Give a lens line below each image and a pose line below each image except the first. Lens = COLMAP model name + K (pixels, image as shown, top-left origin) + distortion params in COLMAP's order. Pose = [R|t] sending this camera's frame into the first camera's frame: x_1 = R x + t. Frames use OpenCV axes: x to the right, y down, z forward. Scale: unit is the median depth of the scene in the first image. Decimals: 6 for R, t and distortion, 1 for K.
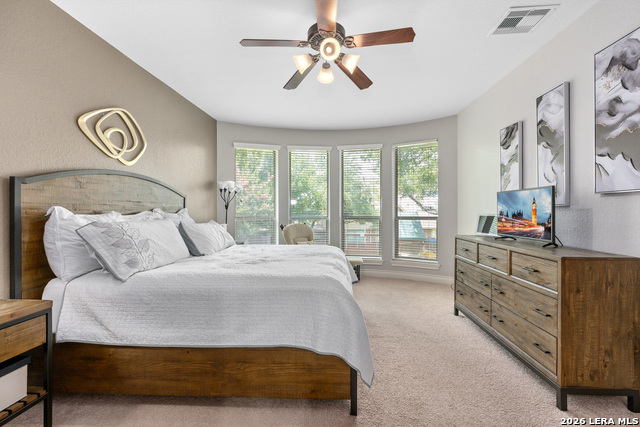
lens RADIAL K [[290.9, 0, 321.2], [0, 290.9, 215.2], [0, 0, 1]] dist [-0.006045, 0.001112]
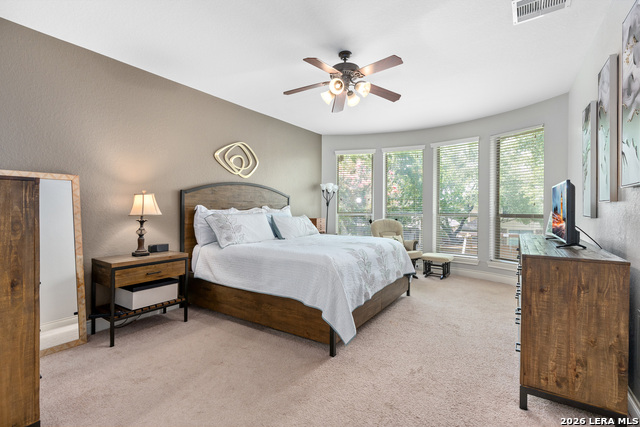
lens RADIAL K [[290.9, 0, 318.5], [0, 290.9, 211.1], [0, 0, 1]] dist [-0.006045, 0.001112]
pose [[0.860947, 0.006653, -0.508651, 0.698144], [-0.007655, 0.999971, 0.000123, 0.001472], [0.508637, 0.003788, 0.860973, -0.203106]]
